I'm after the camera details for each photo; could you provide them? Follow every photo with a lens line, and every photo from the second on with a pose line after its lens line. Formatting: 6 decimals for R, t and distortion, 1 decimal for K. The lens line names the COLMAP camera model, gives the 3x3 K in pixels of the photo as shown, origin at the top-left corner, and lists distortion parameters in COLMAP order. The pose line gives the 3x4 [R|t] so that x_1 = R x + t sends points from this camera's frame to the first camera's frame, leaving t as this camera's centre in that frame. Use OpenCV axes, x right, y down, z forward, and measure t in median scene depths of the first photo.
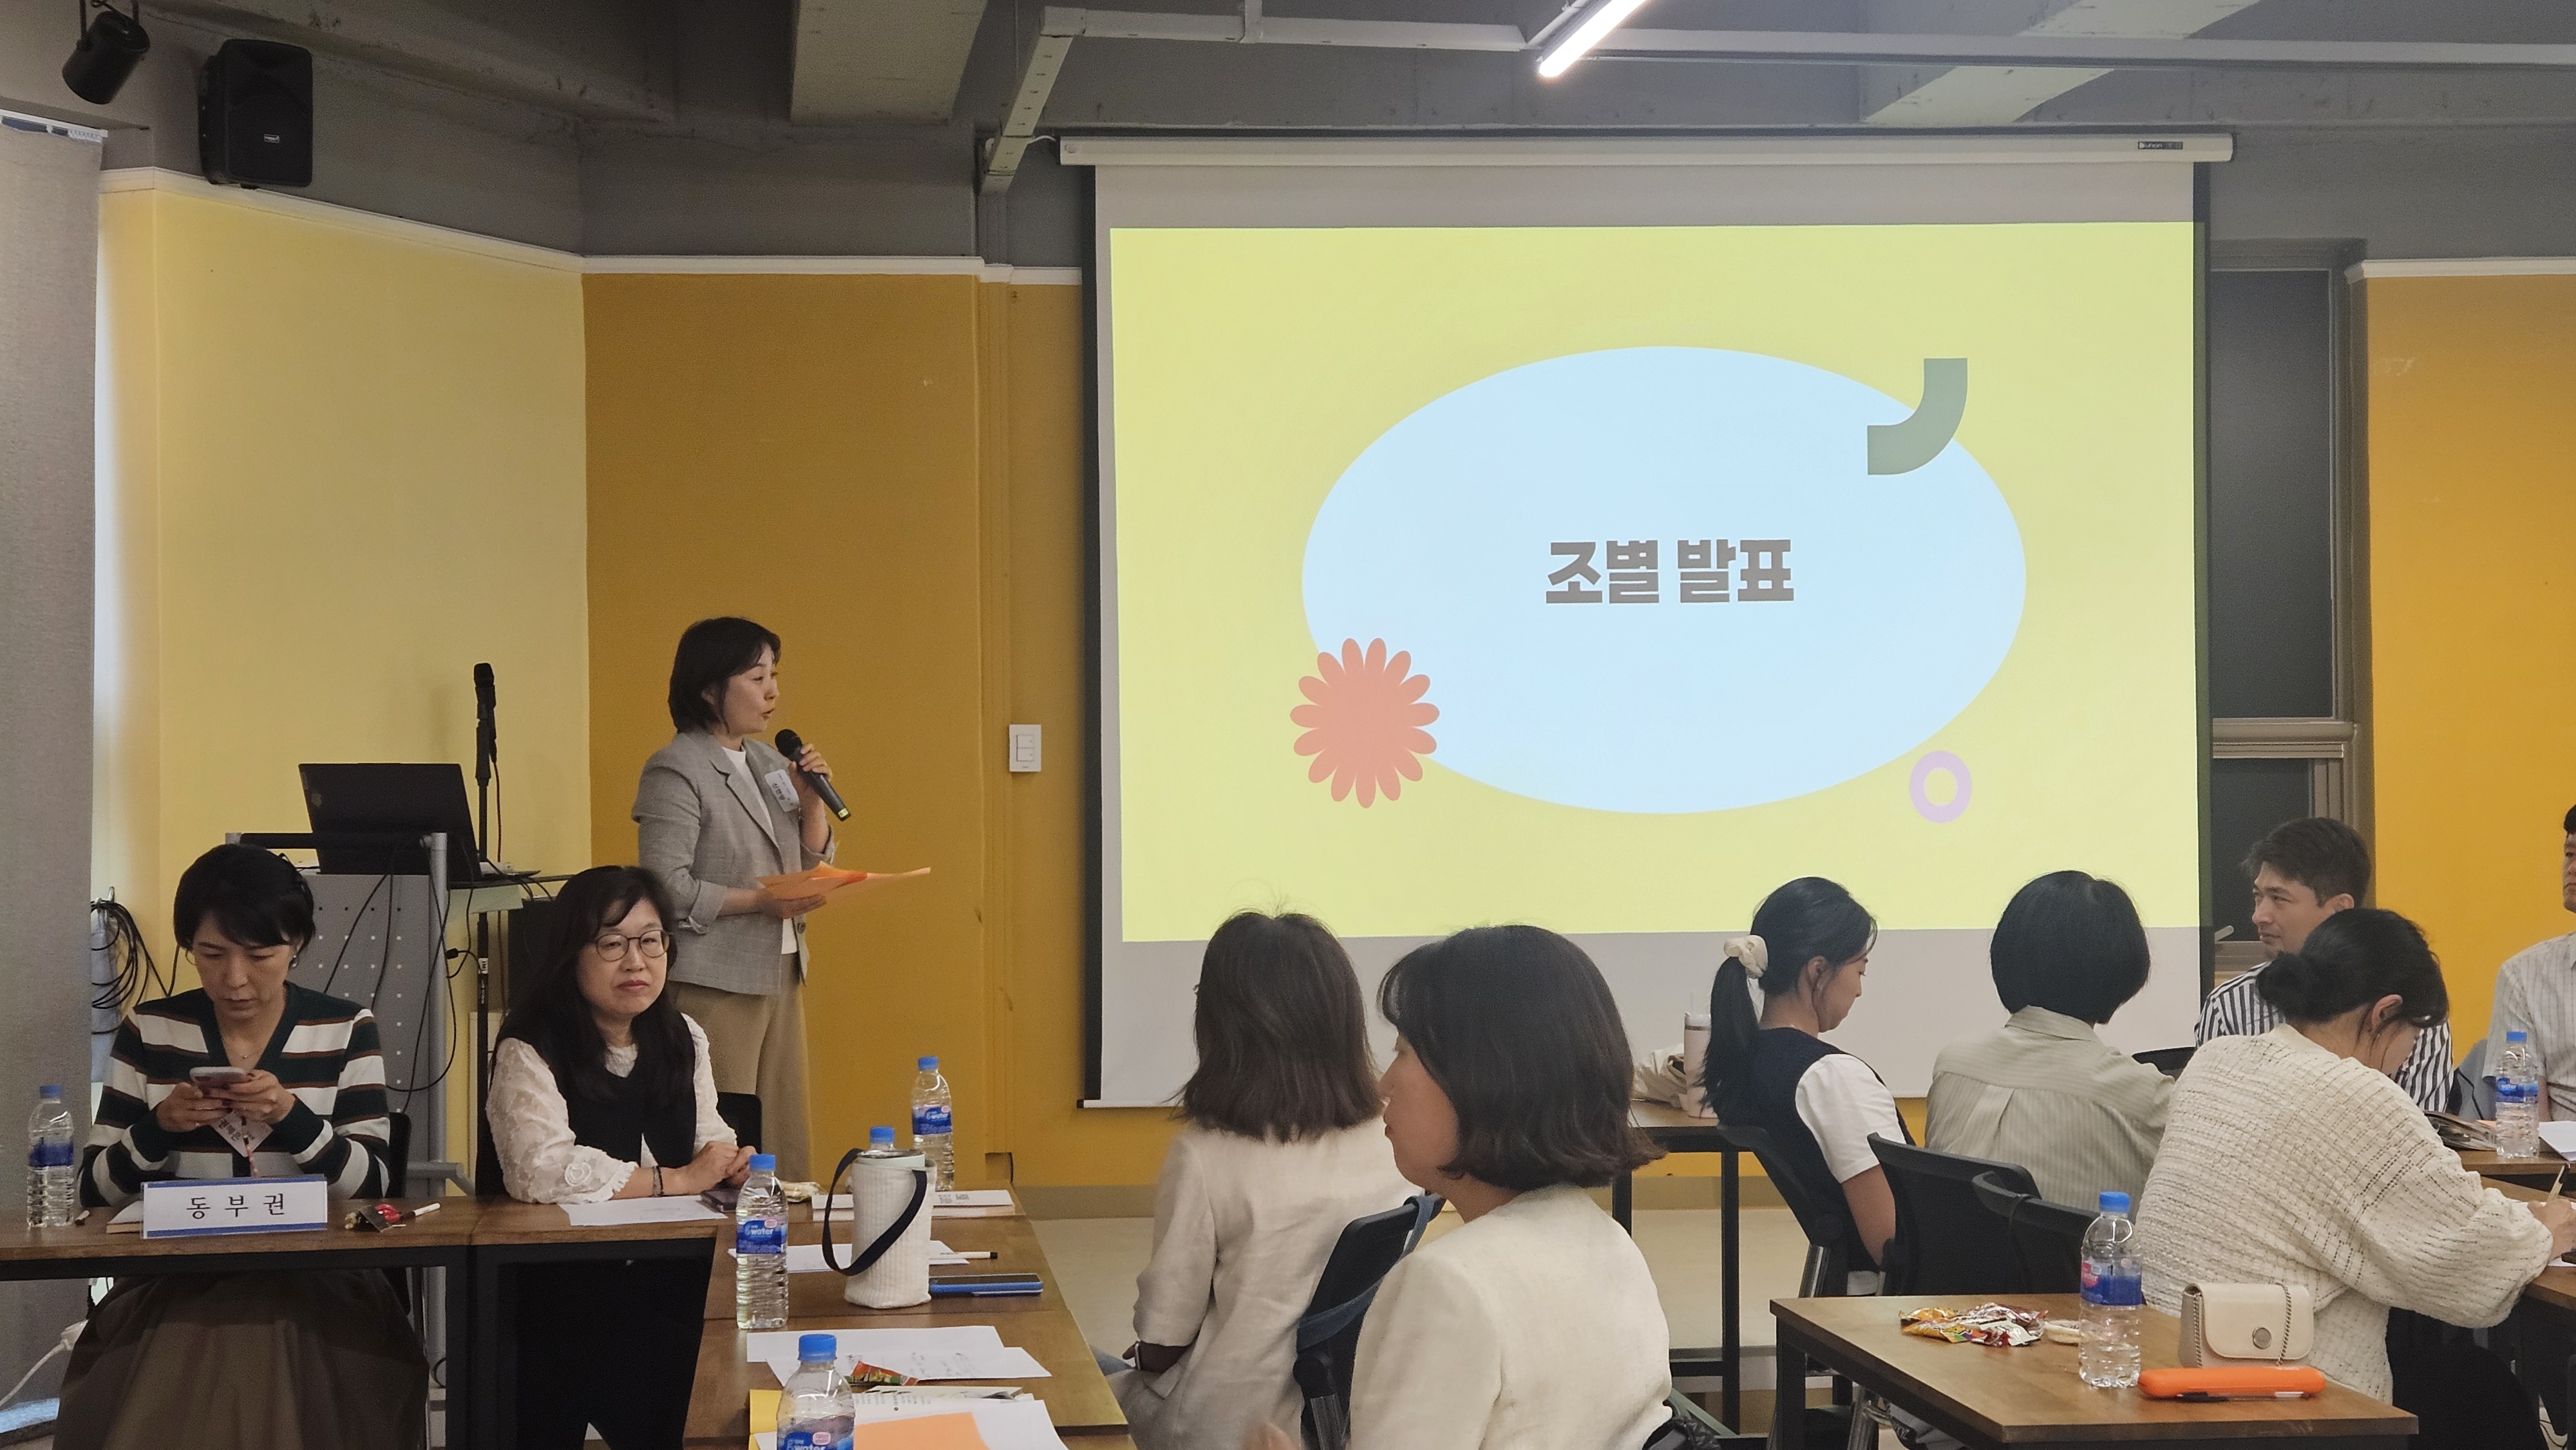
lens RADIAL K [[3555.4, 0, 1282.4], [0, 3555.4, 698.4], [0, 0, 1]] dist [0.117251, -0.101298]
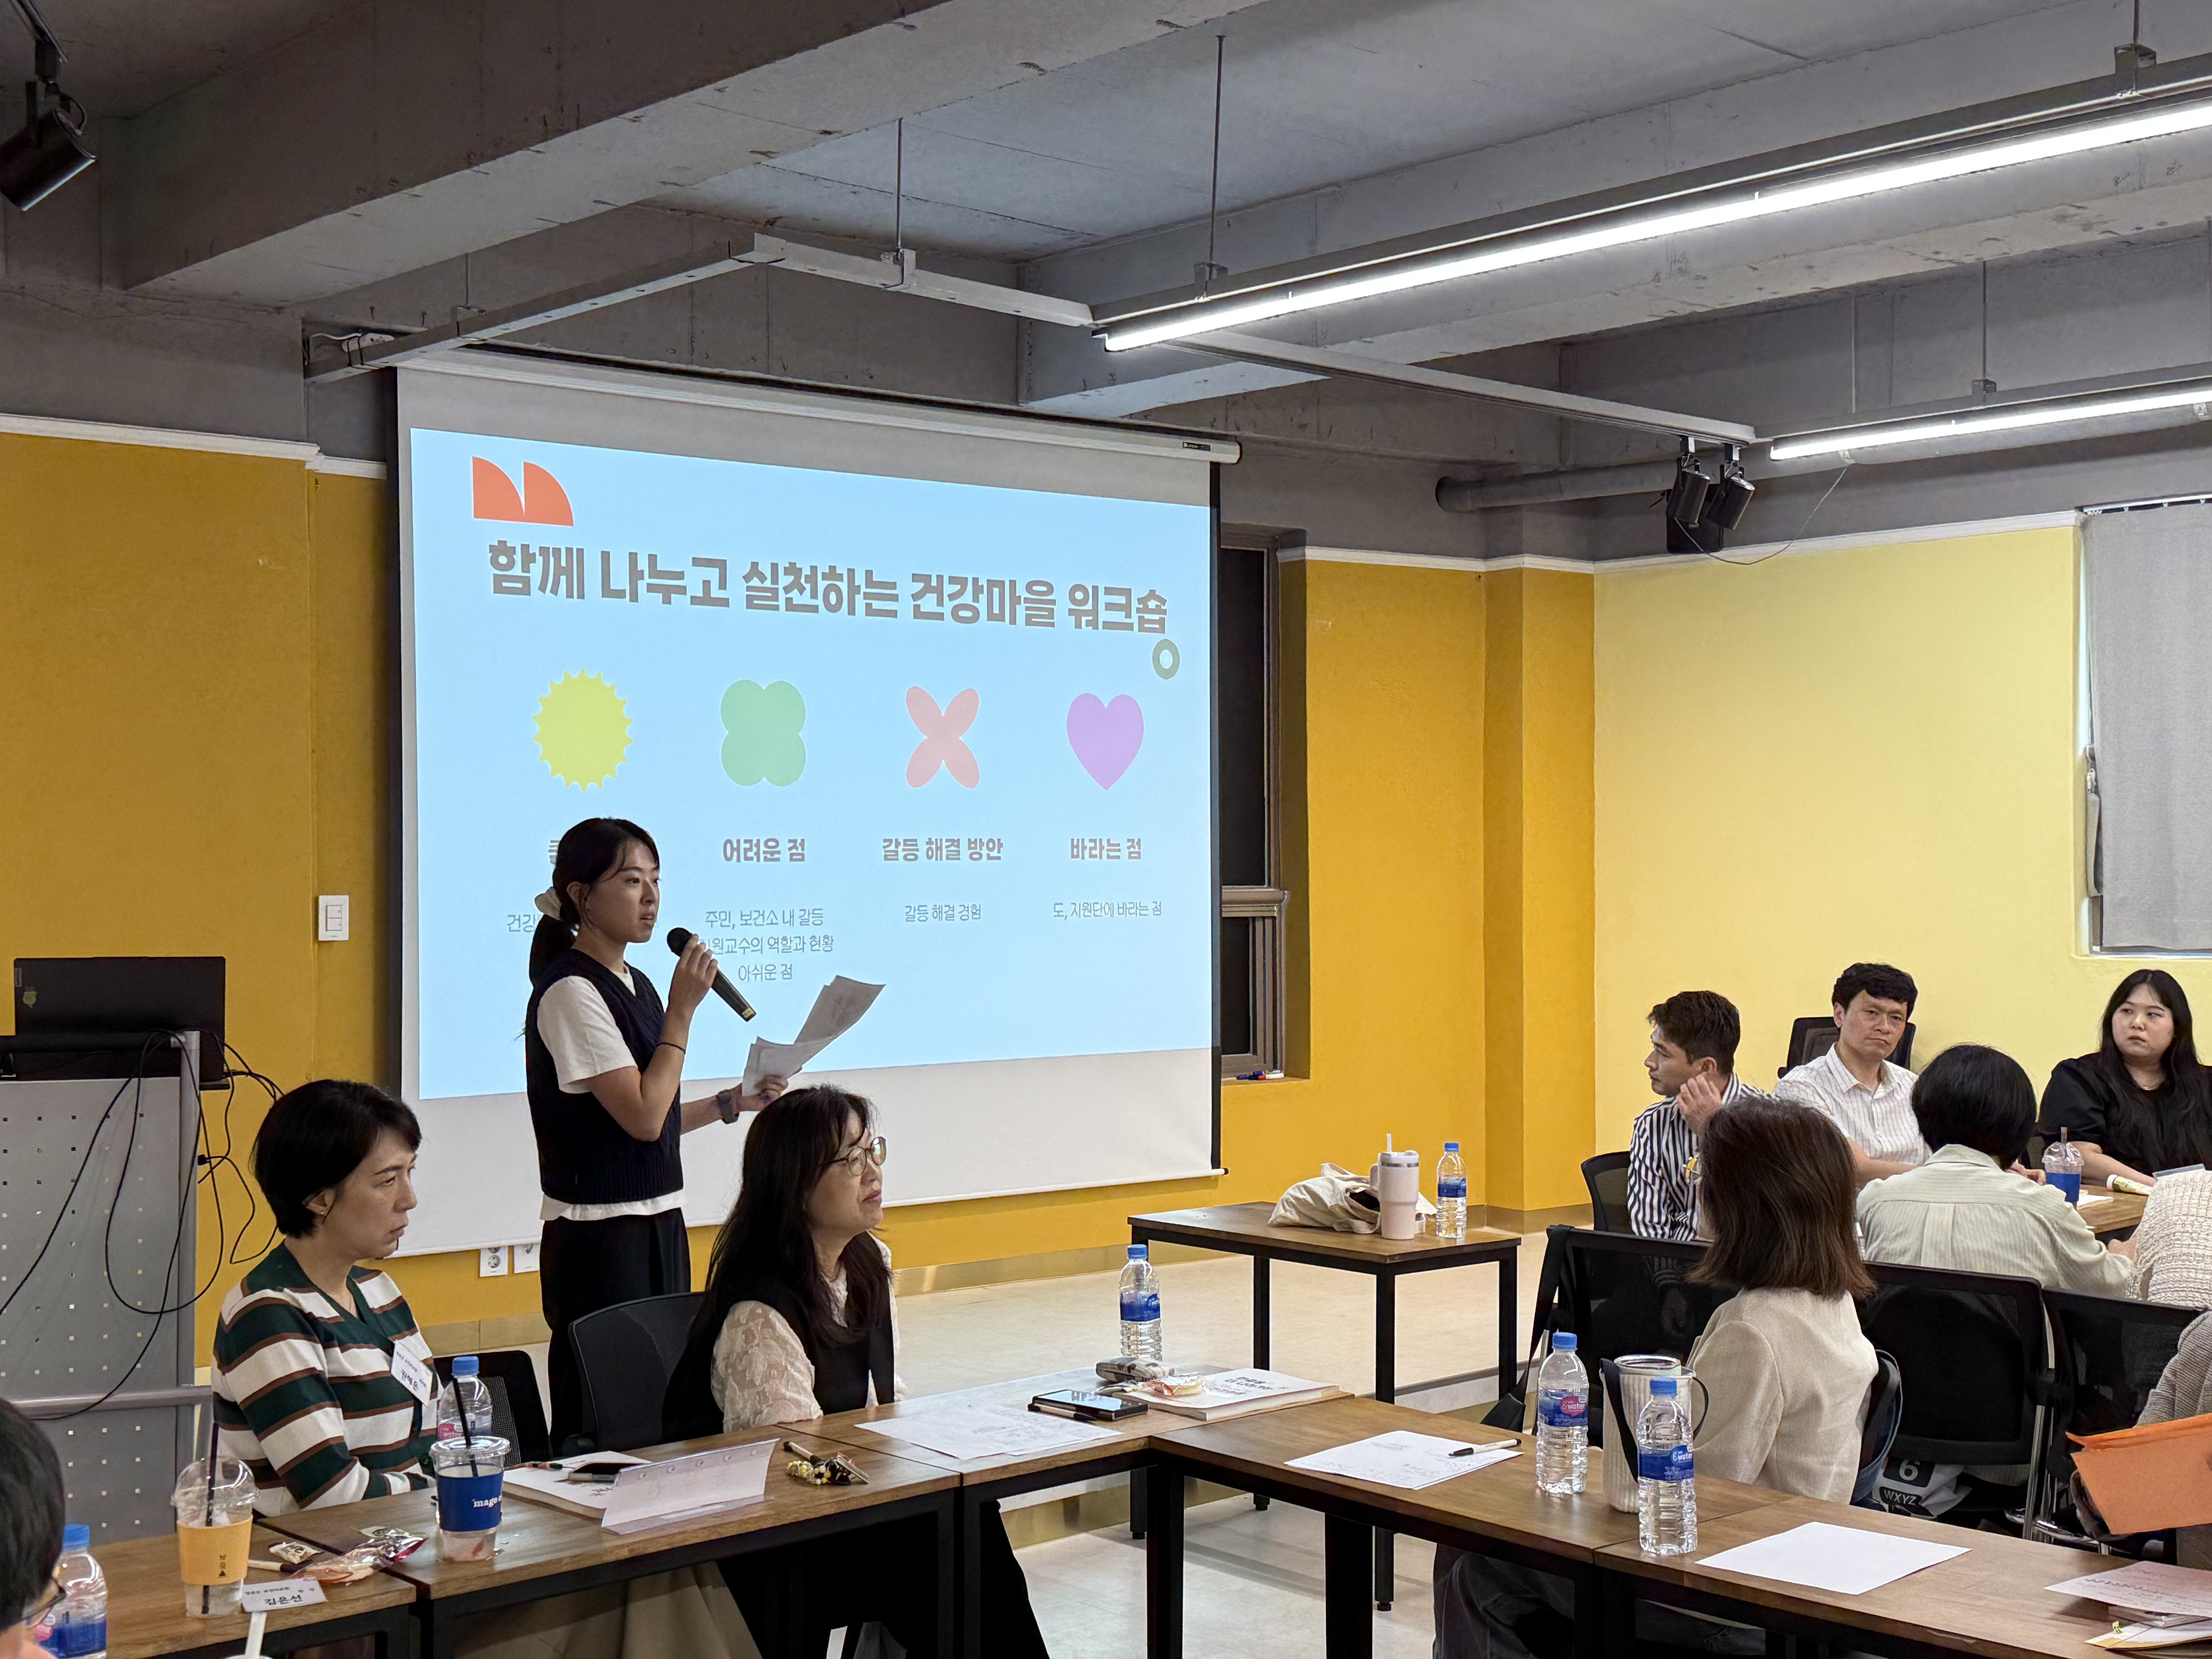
lens RADIAL K [[2701.7, 0, 1106.0], [0, 2701.7, 829.5], [0, 0, 1]] dist [0.173217, -0.248265]
pose [[0.826170, 0.011631, 0.563301, -0.343057], [-0.011054, 0.999929, -0.004434, -0.011045], [-0.563313, -0.002563, 0.826240, 0.213377]]
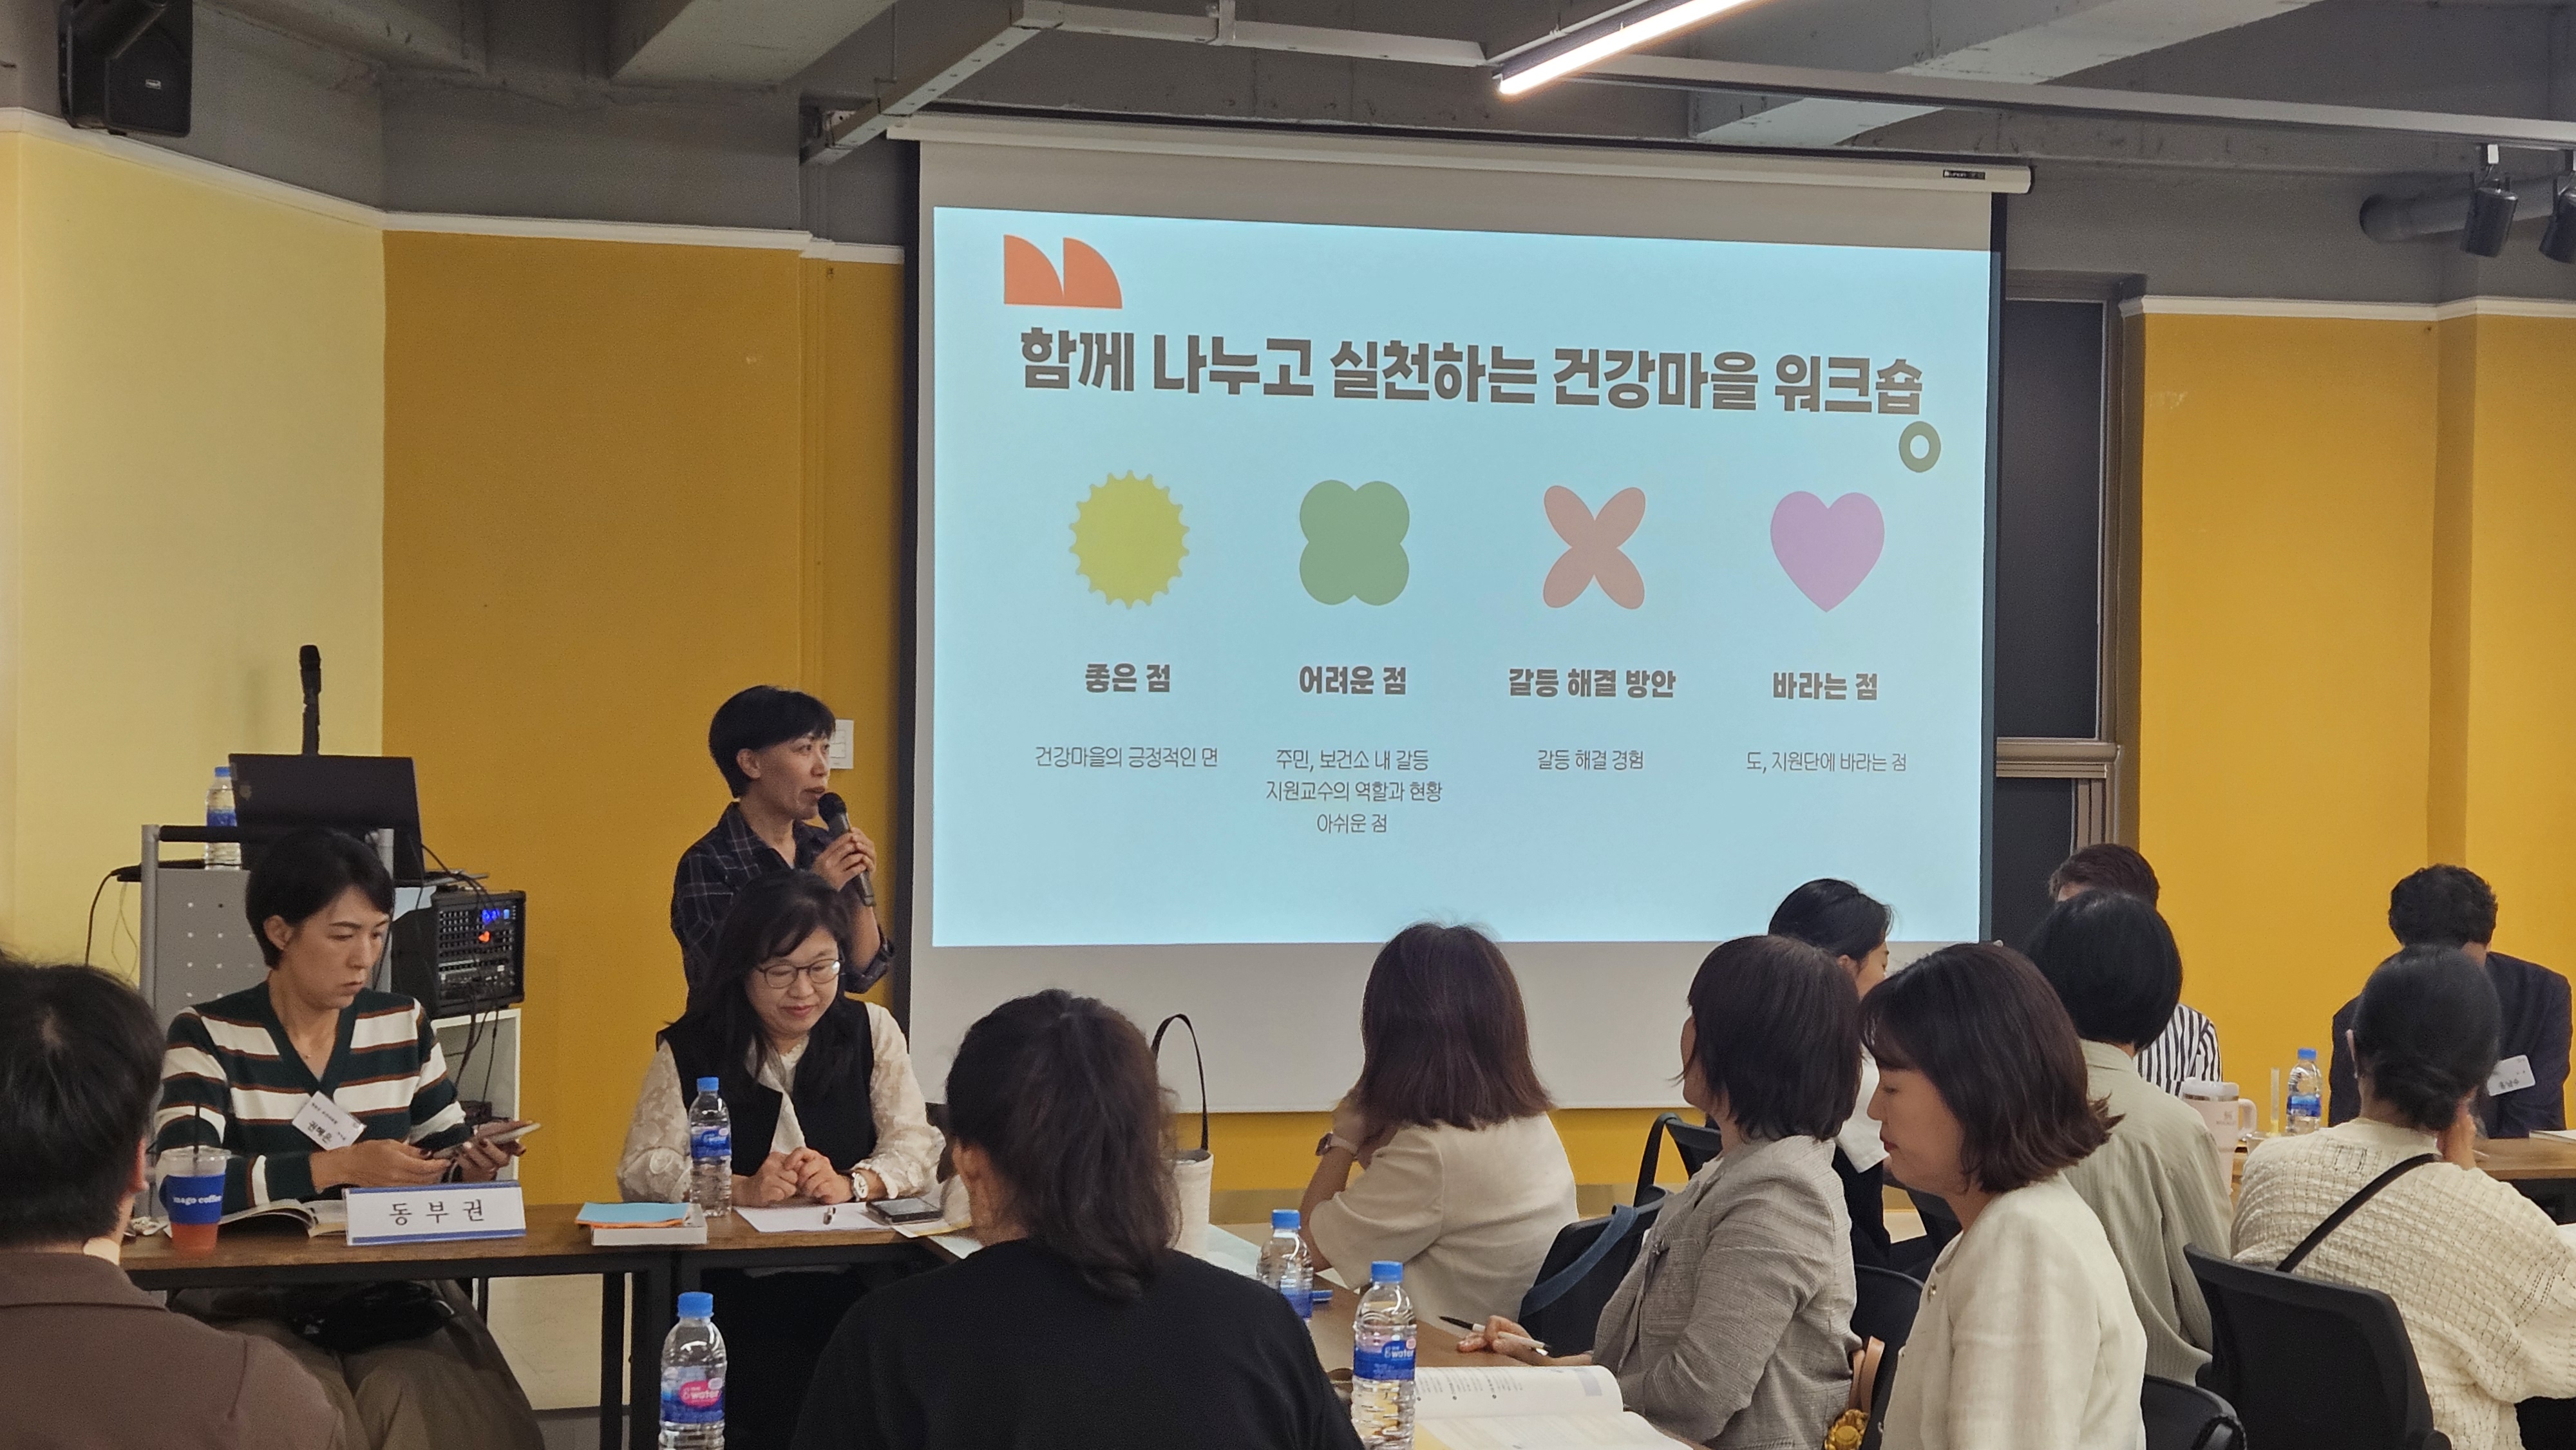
lens RADIAL K [[3908.5, 0, 1318.5], [0, 3908.5, 760.2], [0, 0, 1]] dist [0.142551, -0.349534]
pose [[0.981305, 0.019394, 0.191478, -0.149978], [-0.023285, 0.999565, 0.018092, -0.003994], [-0.191044, -0.022213, 0.981330, -0.066345]]
